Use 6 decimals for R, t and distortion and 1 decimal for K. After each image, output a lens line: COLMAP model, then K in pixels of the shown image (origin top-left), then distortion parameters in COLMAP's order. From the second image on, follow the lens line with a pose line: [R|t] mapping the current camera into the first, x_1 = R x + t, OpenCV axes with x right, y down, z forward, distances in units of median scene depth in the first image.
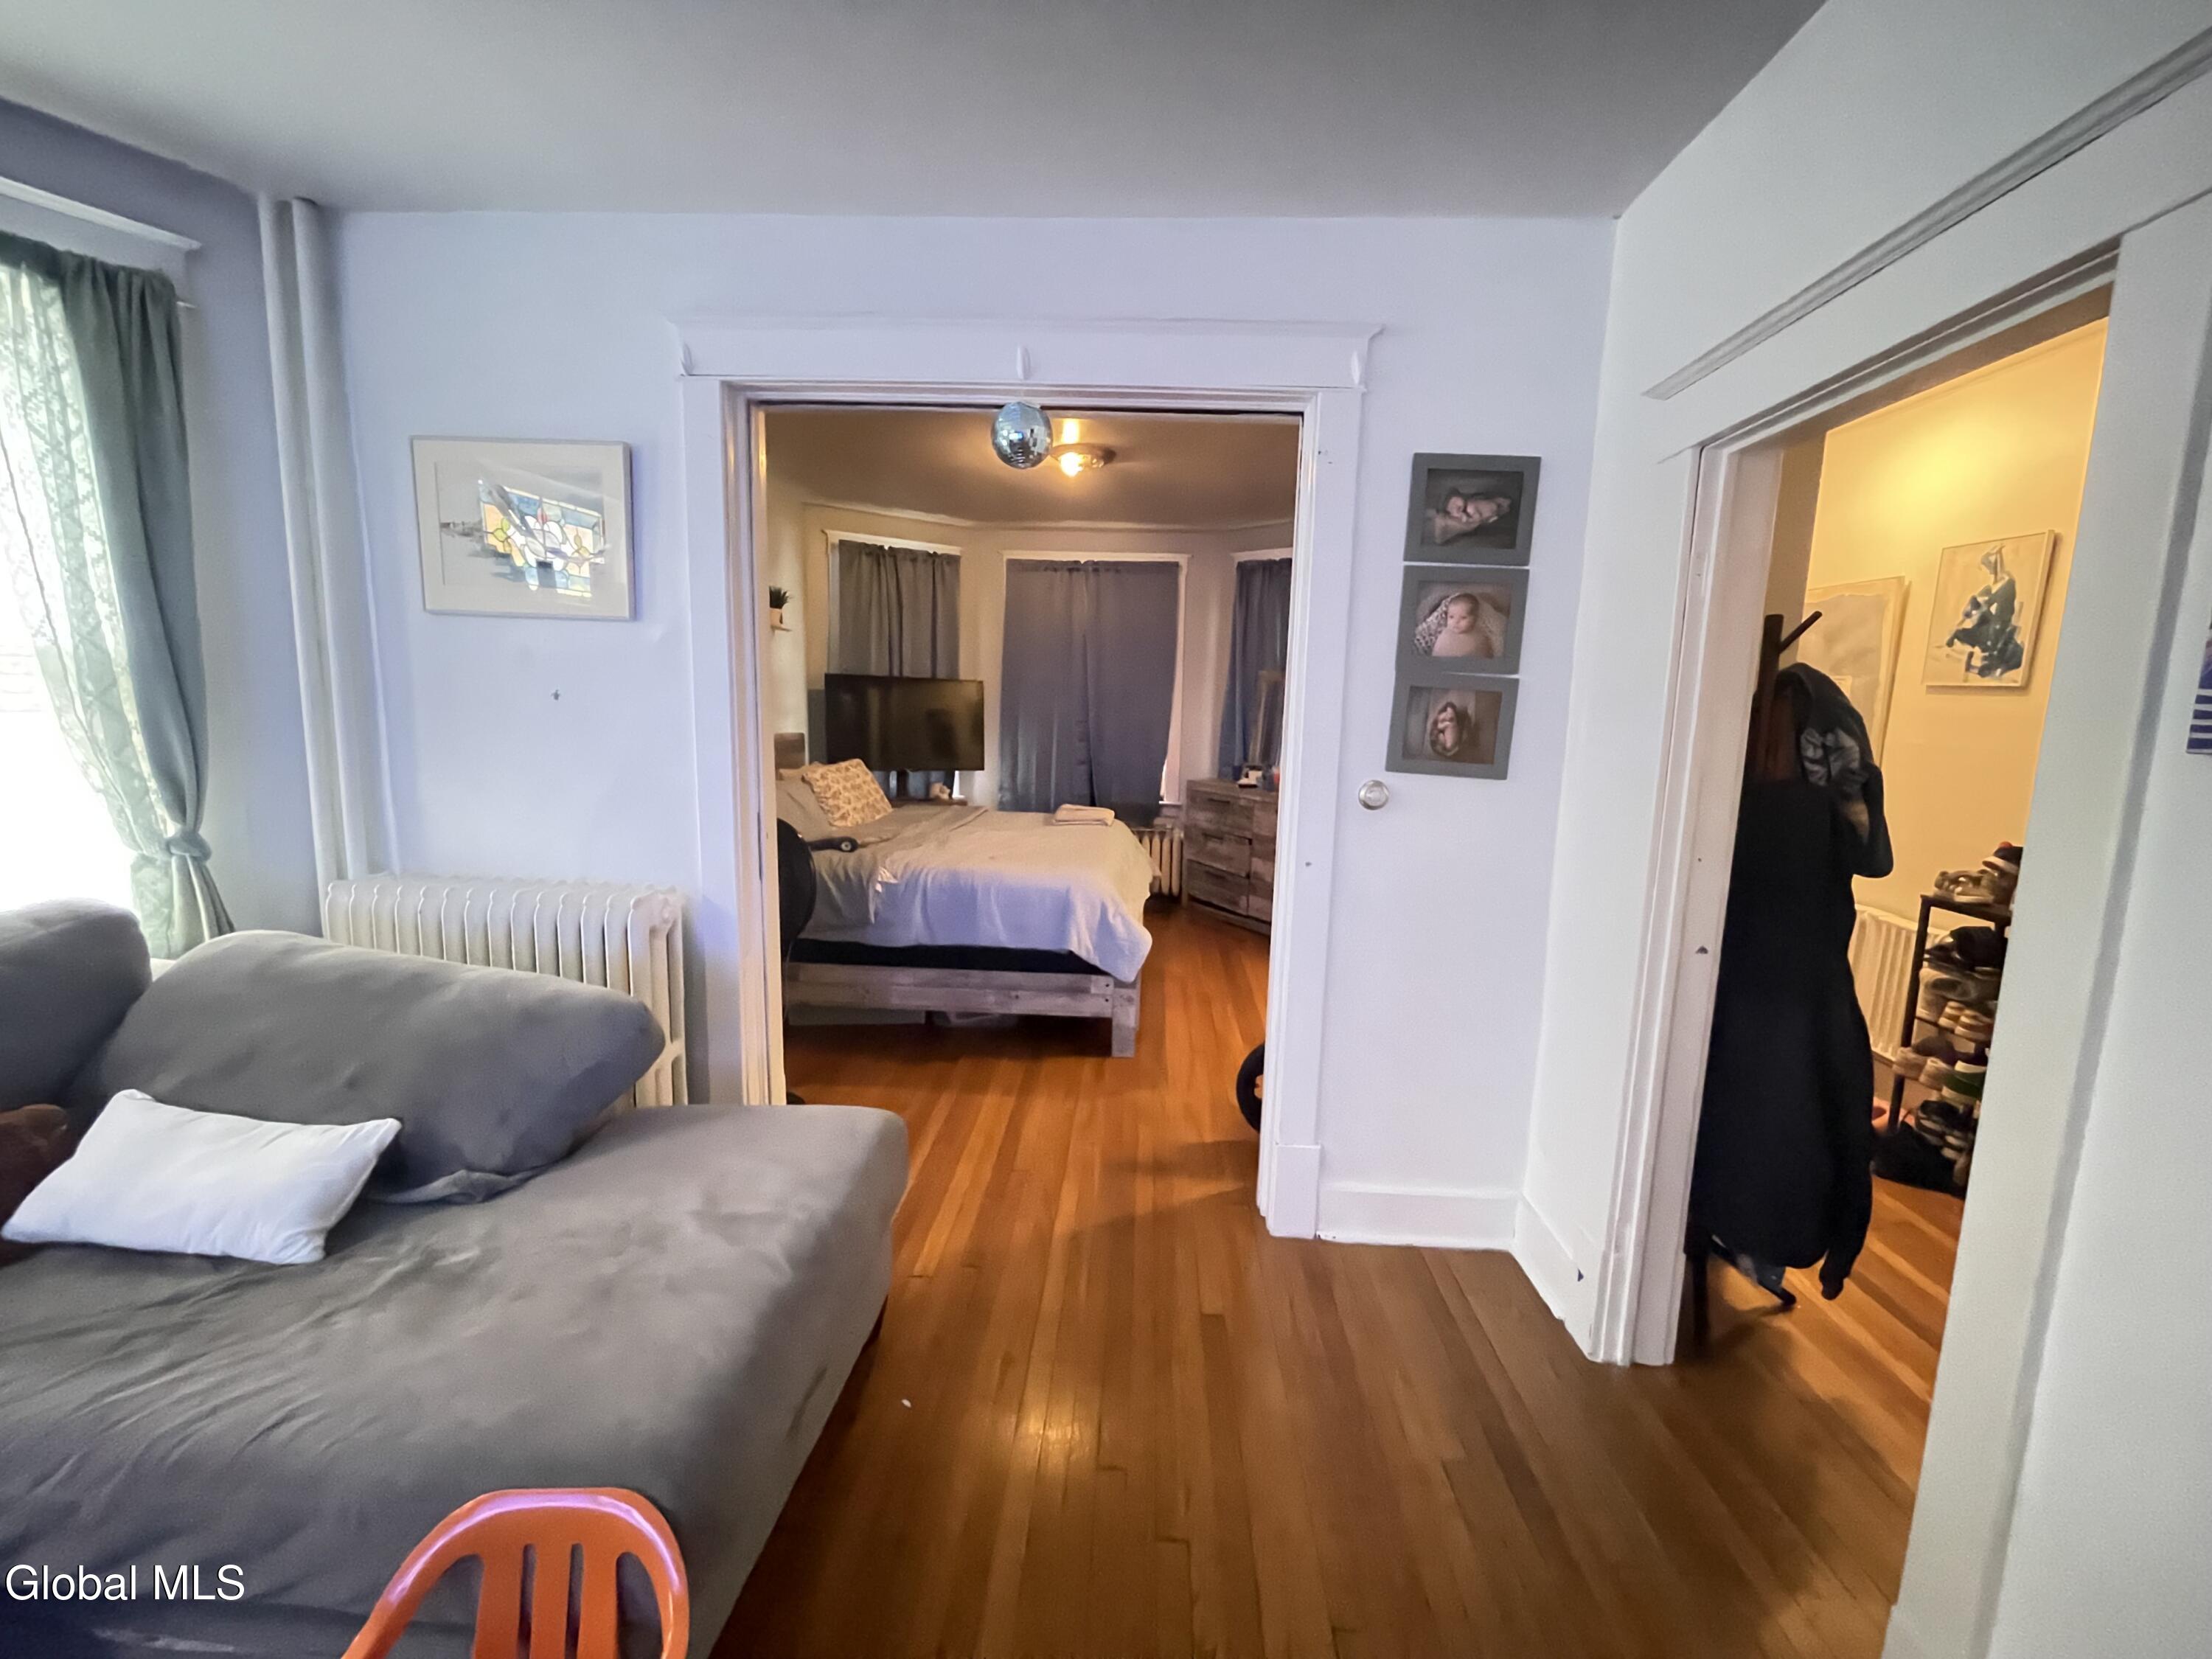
lens RADIAL K [[899.8, 0, 1115.1], [0, 899.8, 826.9], [0, 0, 1]] dist [-0.003289, -0.001525]
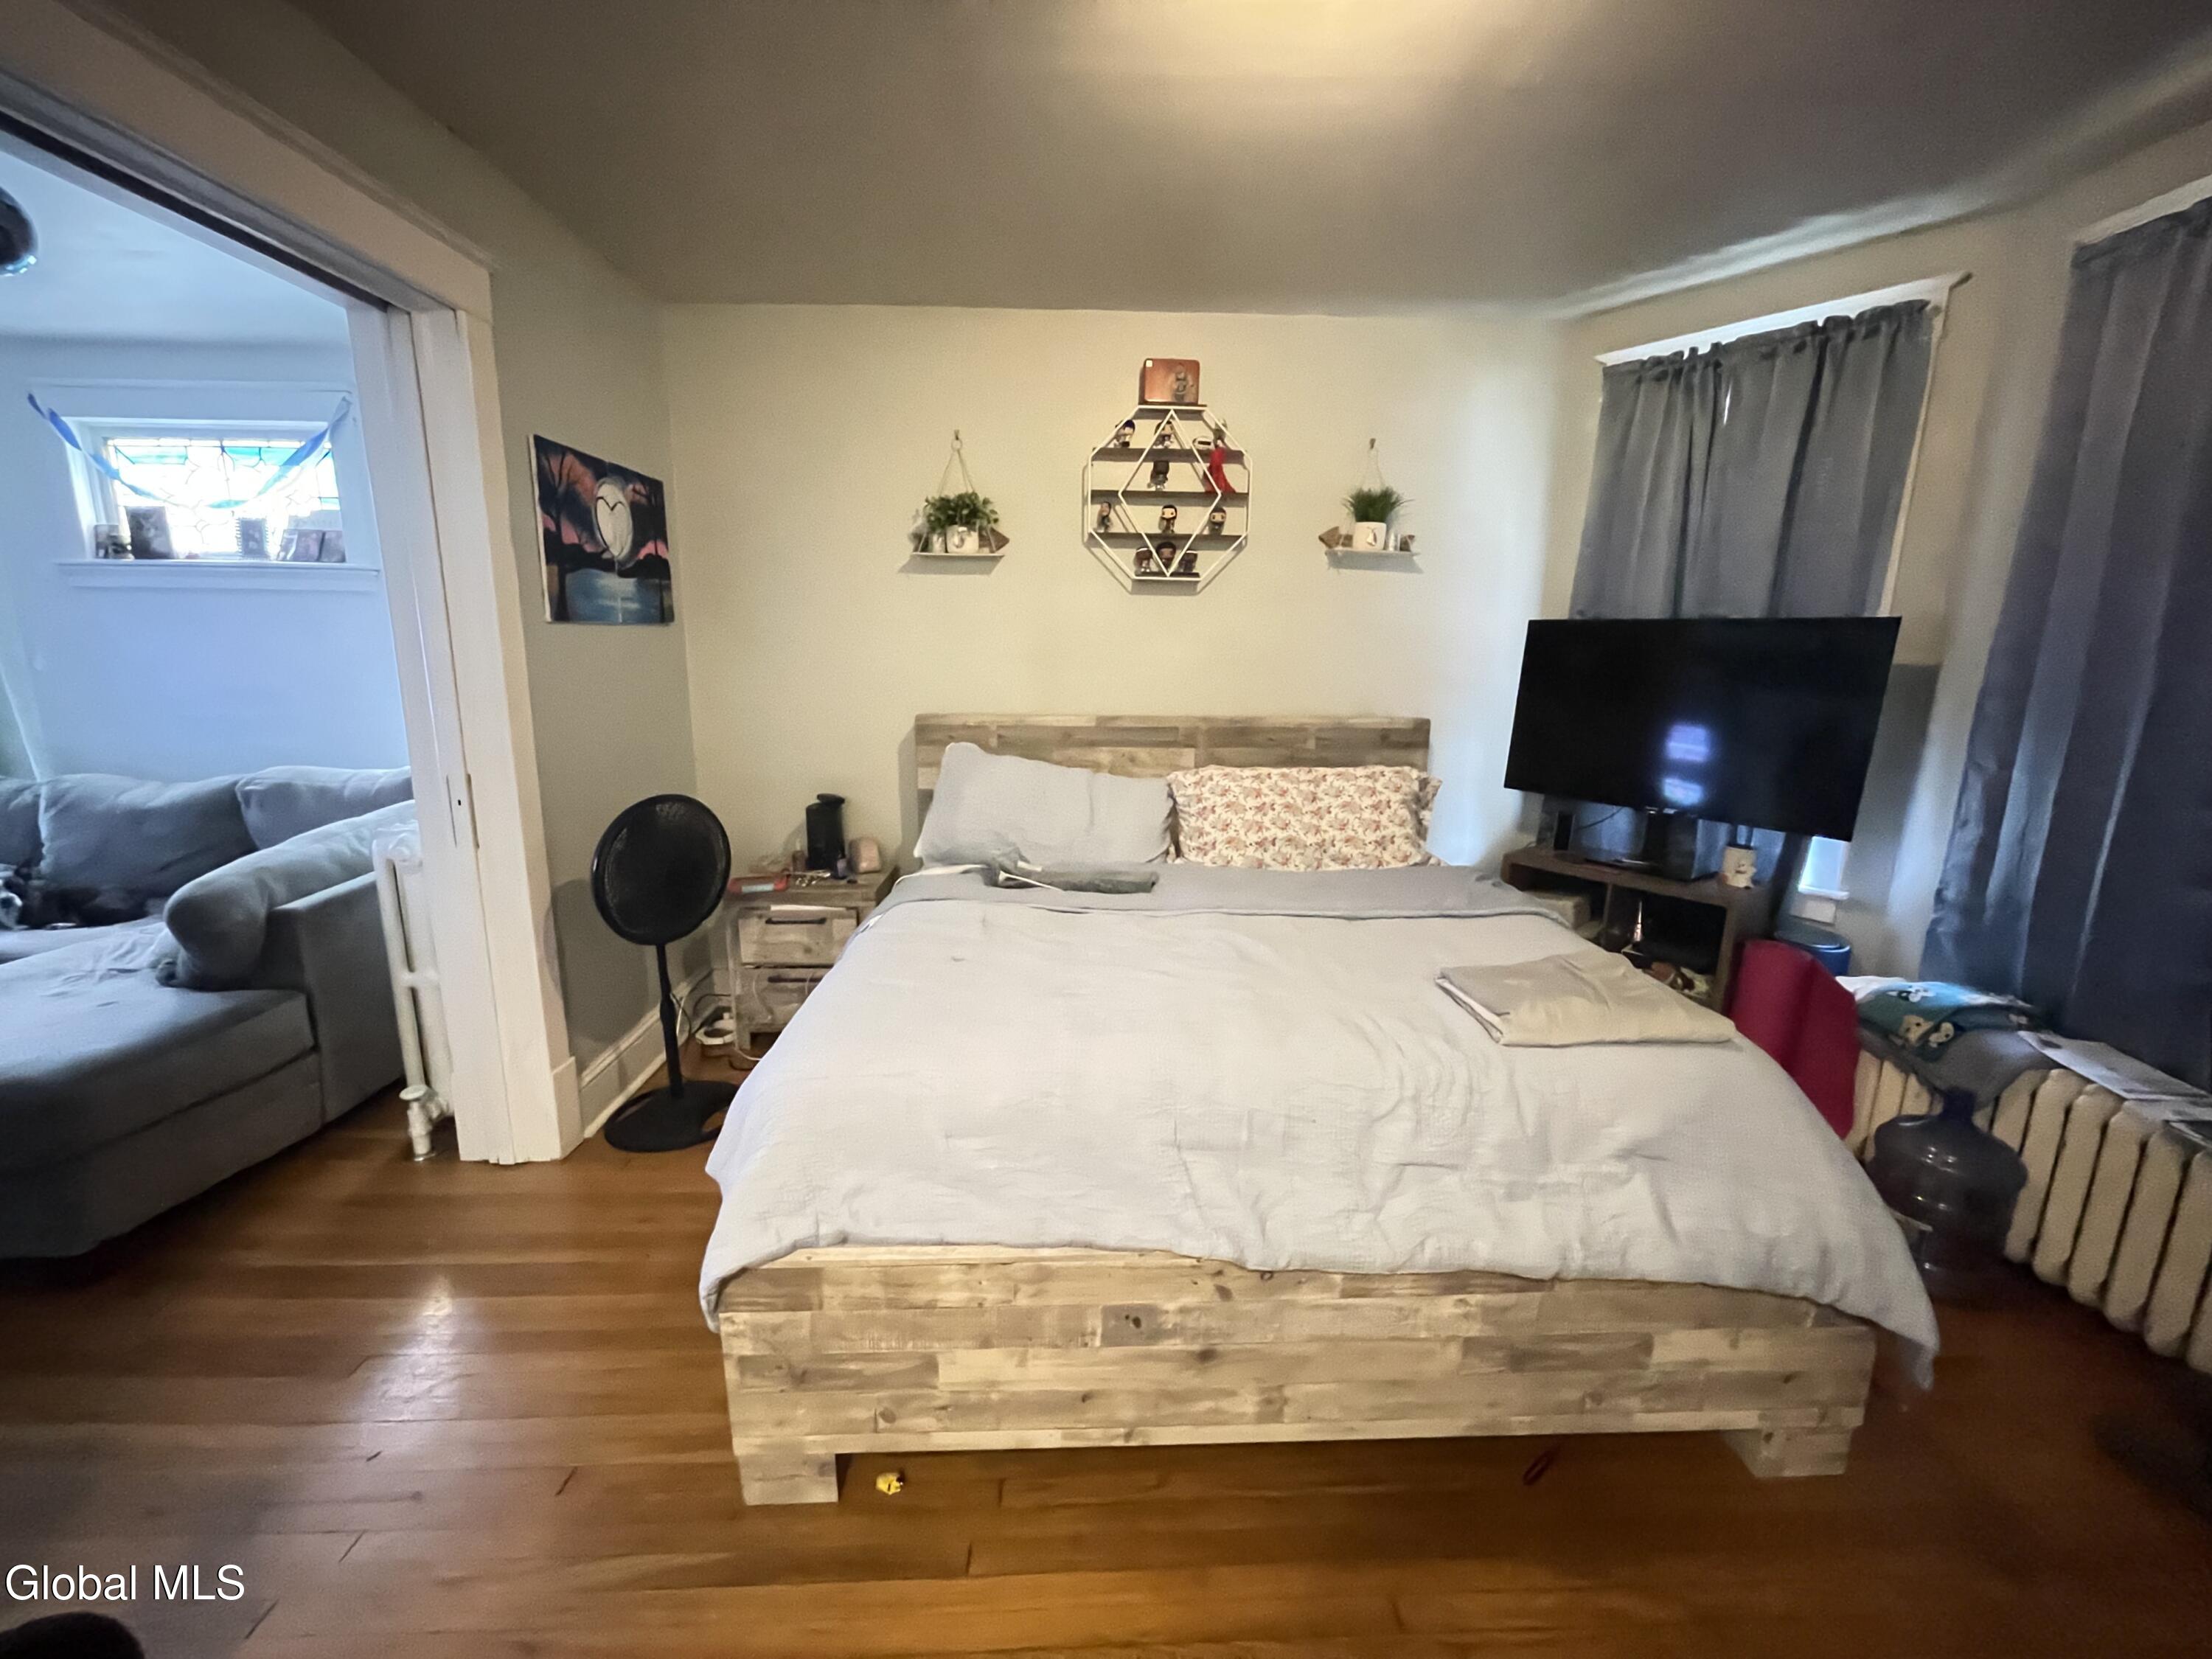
lens RADIAL K [[899.8, 0, 1114.8], [0, 899.8, 829.6], [0, 0, 1]] dist [-0.003289, -0.001525]
pose [[0.078917, 0.168472, -0.982542, 0.237579], [-0.147128, 0.976791, 0.155668, -0.086752], [0.985964, 0.132275, 0.101873, 0.668755]]
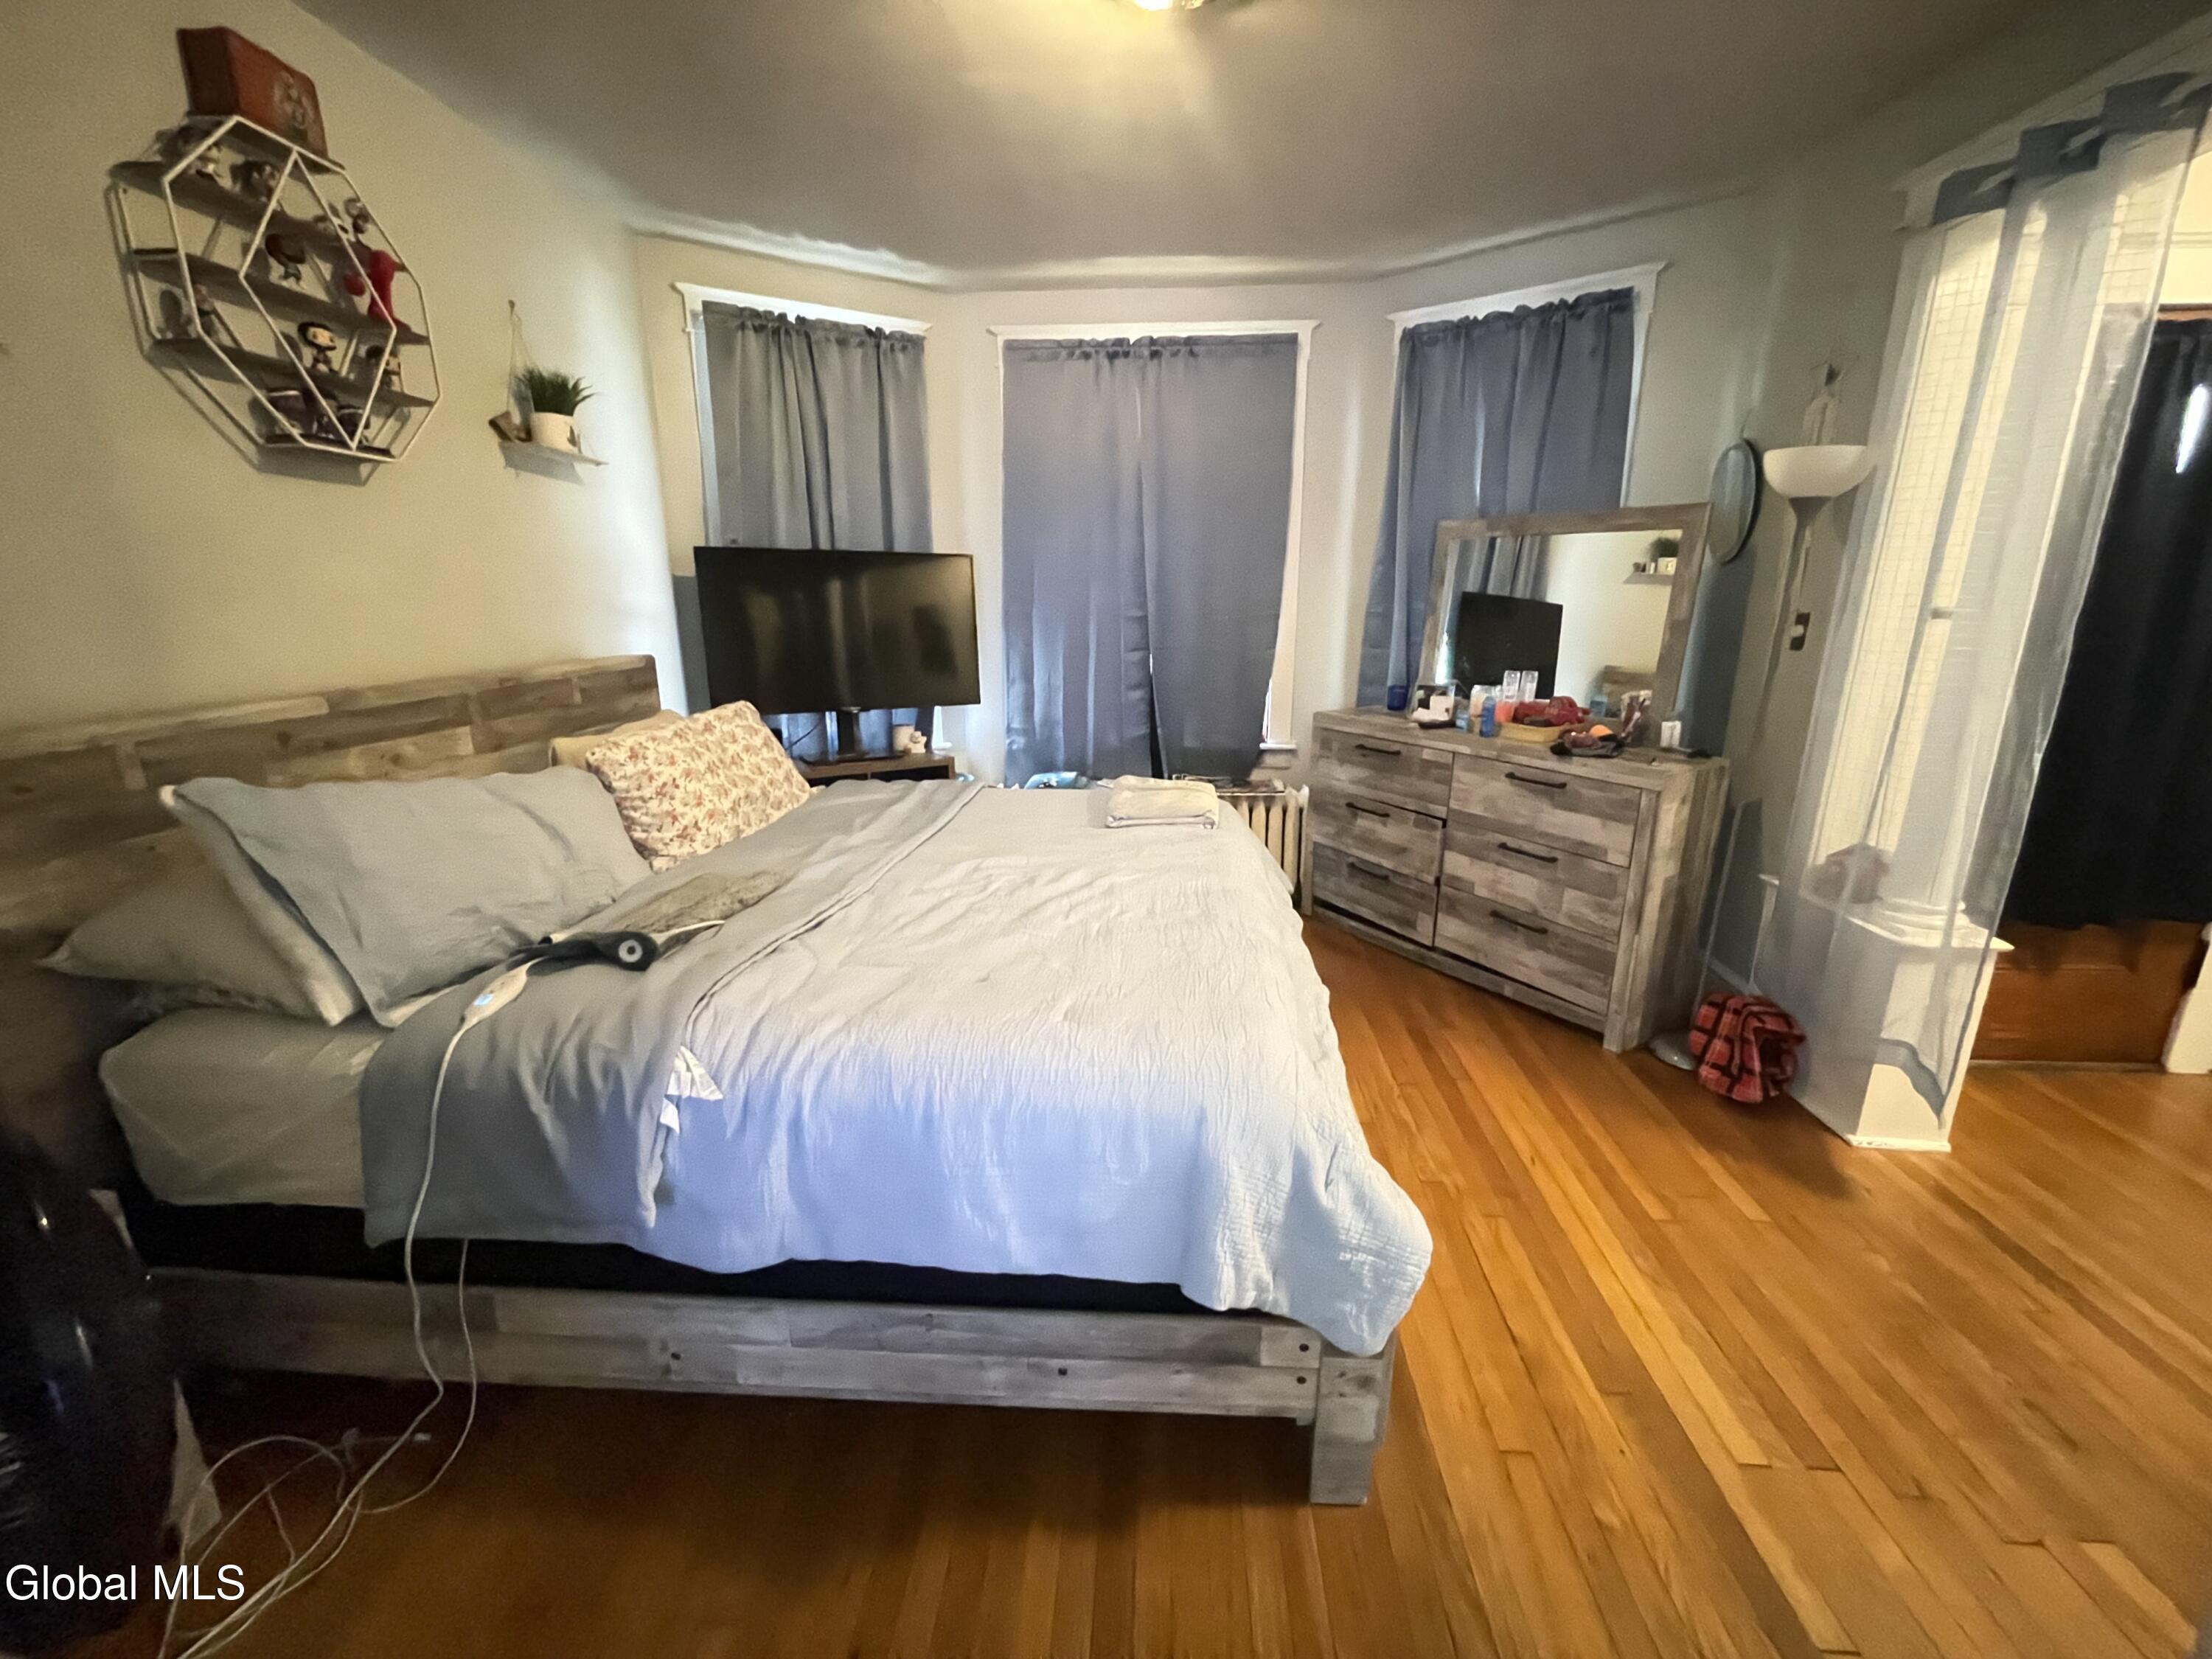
lens RADIAL K [[899.8, 0, 1112.9], [0, 899.8, 827.1], [0, 0, 1]] dist [-0.003289, -0.001525]
pose [[0.999482, -0.023983, -0.021476, -0.045601], [0.026303, 0.992987, 0.115262, -0.050191], [0.018561, -0.115767, 0.993103, 0.398742]]
